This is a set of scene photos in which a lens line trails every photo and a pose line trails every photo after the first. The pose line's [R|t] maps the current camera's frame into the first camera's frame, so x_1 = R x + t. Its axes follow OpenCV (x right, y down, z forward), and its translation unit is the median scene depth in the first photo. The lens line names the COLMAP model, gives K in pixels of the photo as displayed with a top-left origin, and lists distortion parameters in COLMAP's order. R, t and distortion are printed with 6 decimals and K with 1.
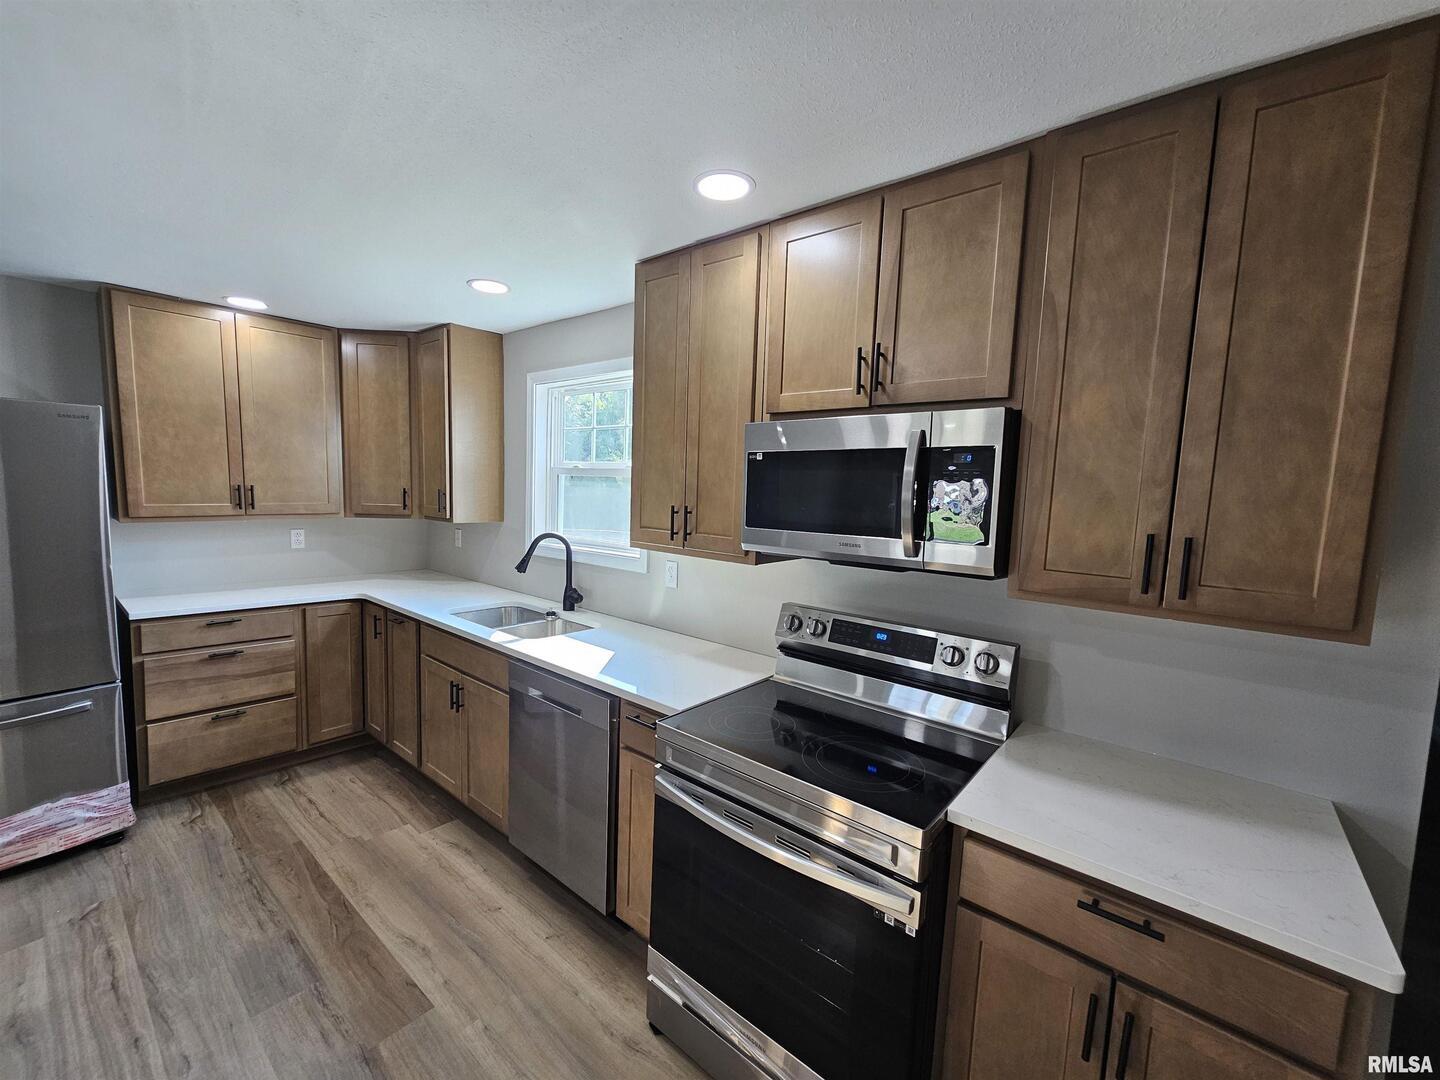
lens RADIAL K [[580.3, 0, 720.0], [0, 580.3, 540.0], [0, 0, 1]] dist [0.001844, 0.000760]
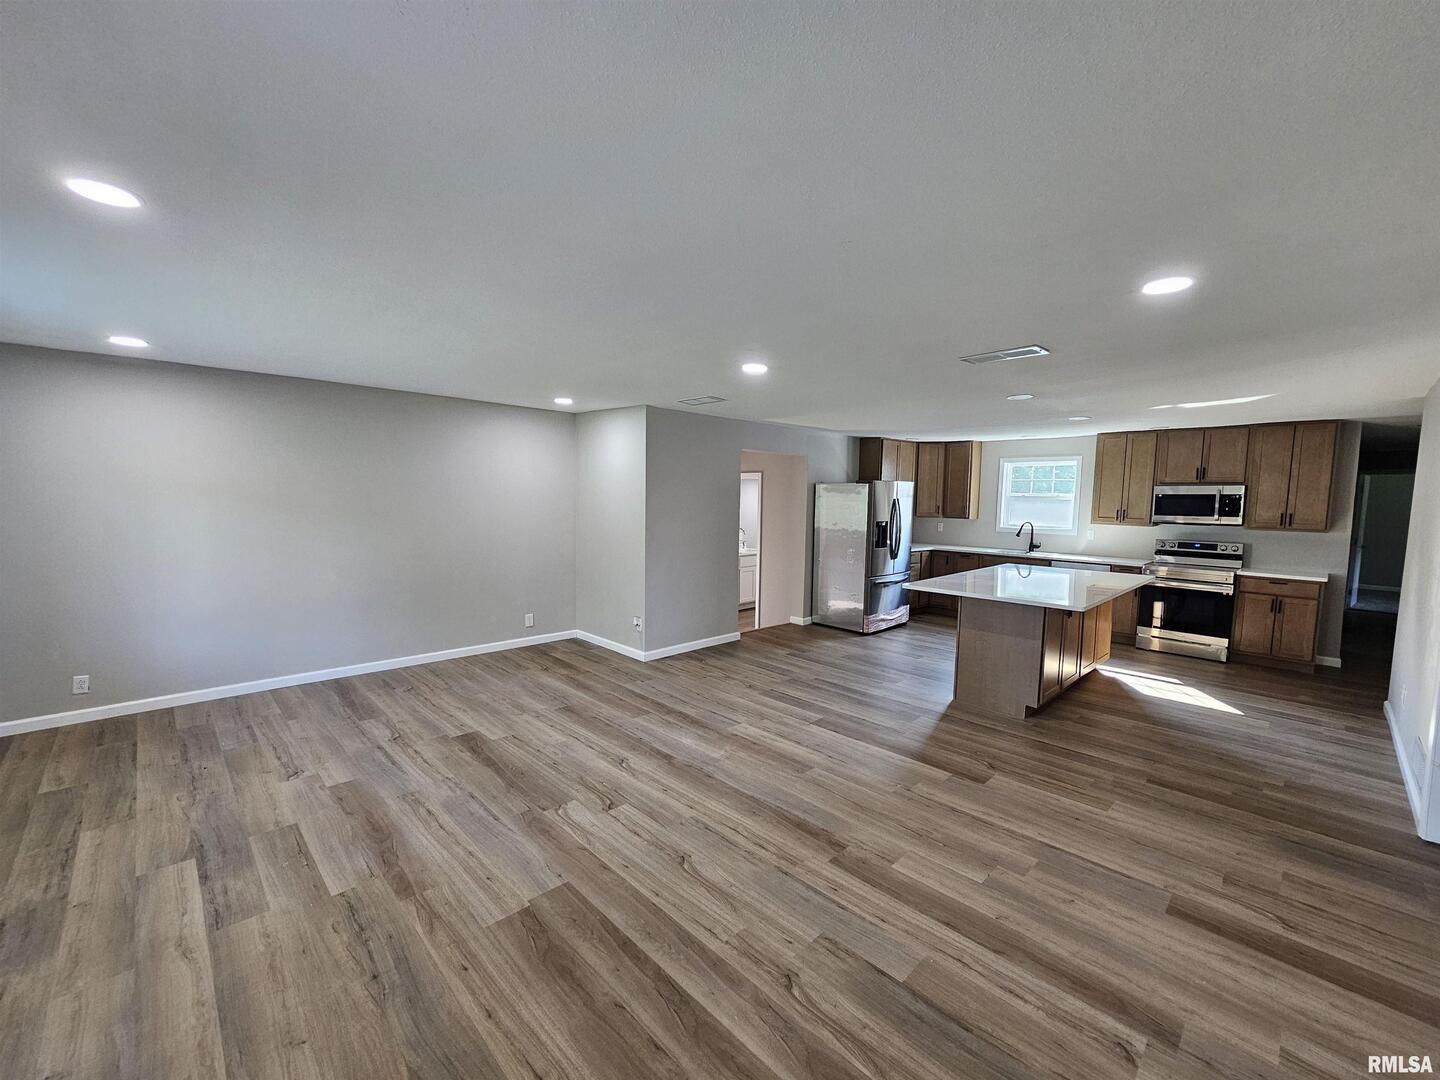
lens RADIAL K [[579.8, 0, 720.0], [0, 579.8, 540.0], [0, 0, 1]] dist [-0.002577, 0.000131]
pose [[0.993775, -0.010561, -0.110908, -2.243370], [0.008615, 0.999801, -0.018010, 0.173280], [0.111076, 0.016942, 0.993667, -2.857866]]
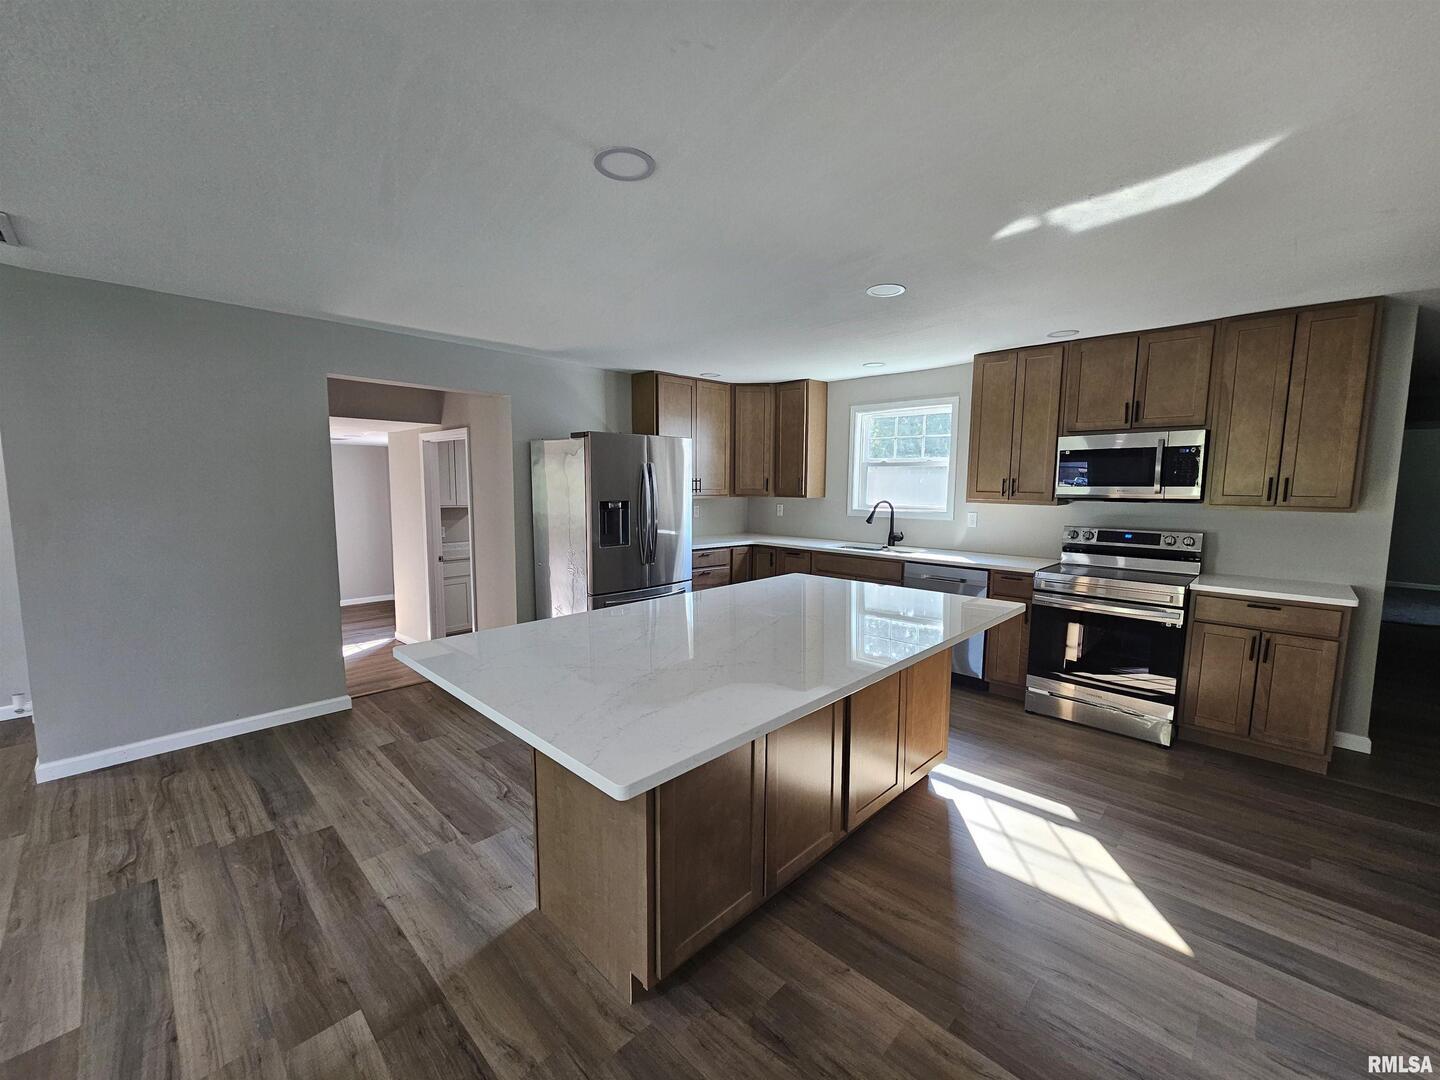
lens RADIAL K [[580.3, 0, 720.0], [0, 580.3, 540.0], [0, 0, 1]] dist [0.001844, 0.000760]
pose [[0.996636, -0.019995, -0.079476, -1.037172], [0.020581, 0.999767, 0.006563, 0.137212], [0.079327, -0.008177, 0.996815, -1.228005]]
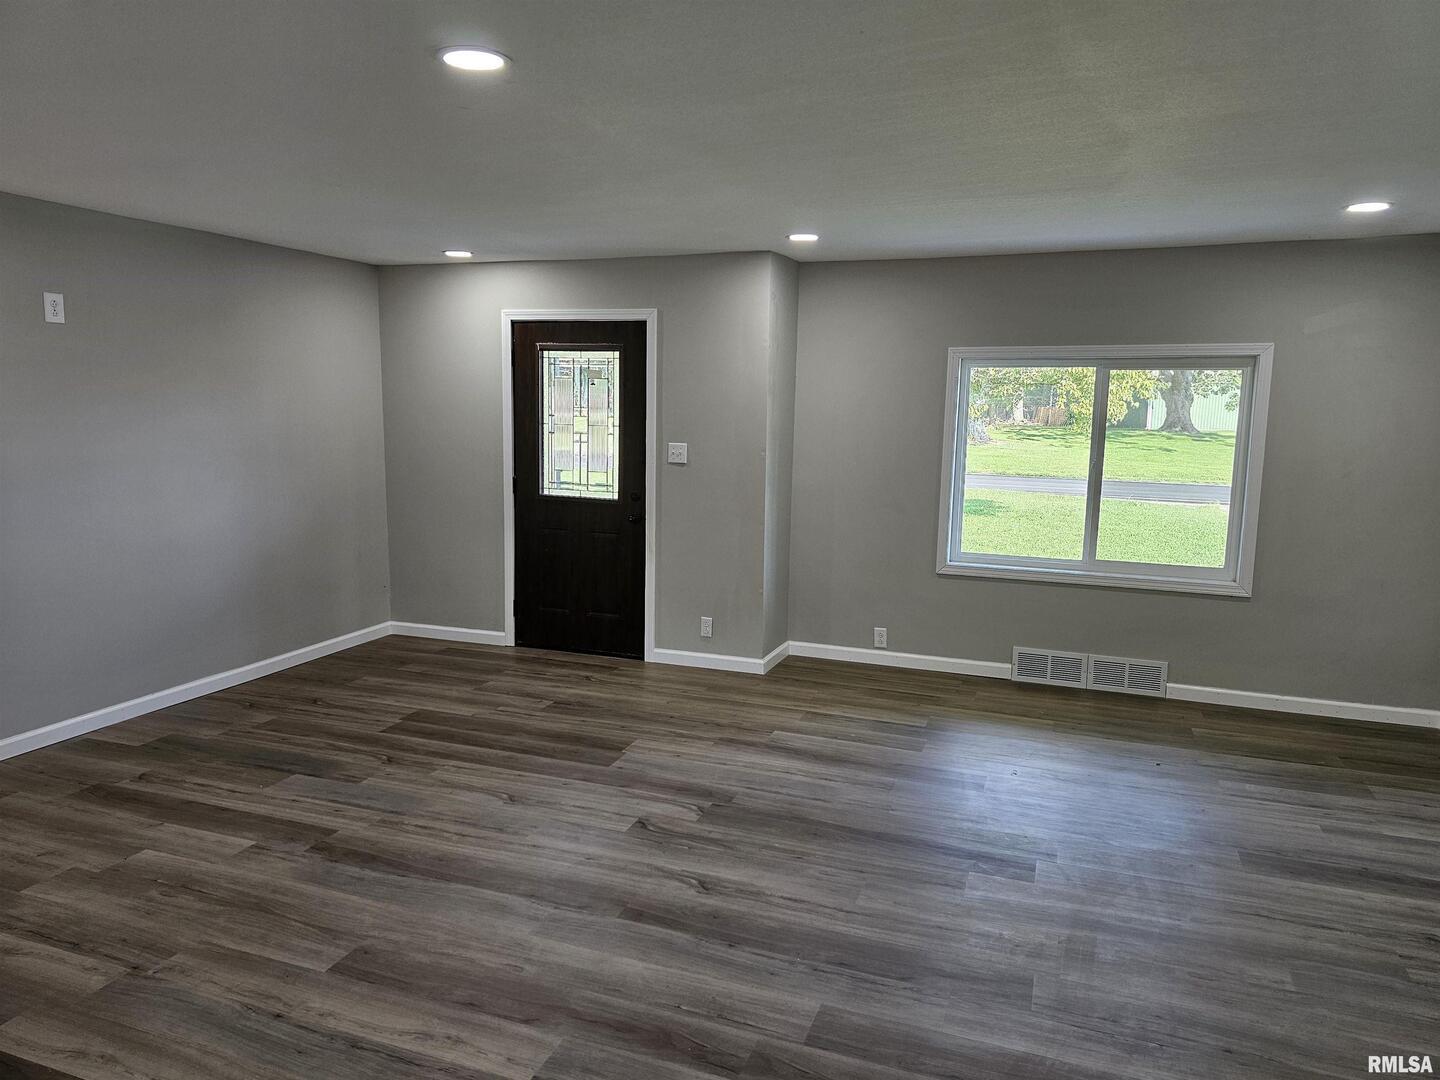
lens RADIAL K [[945.9, 0, 720.0], [0, 945.9, 540.0], [0, 0, 1]] dist [0.071176, -0.069473]
pose [[-0.944425, -0.005861, -0.328675, -2.234750], [-0.079957, 0.973910, 0.212383, -0.131326], [0.318855, 0.226859, -0.920253, 0.564396]]
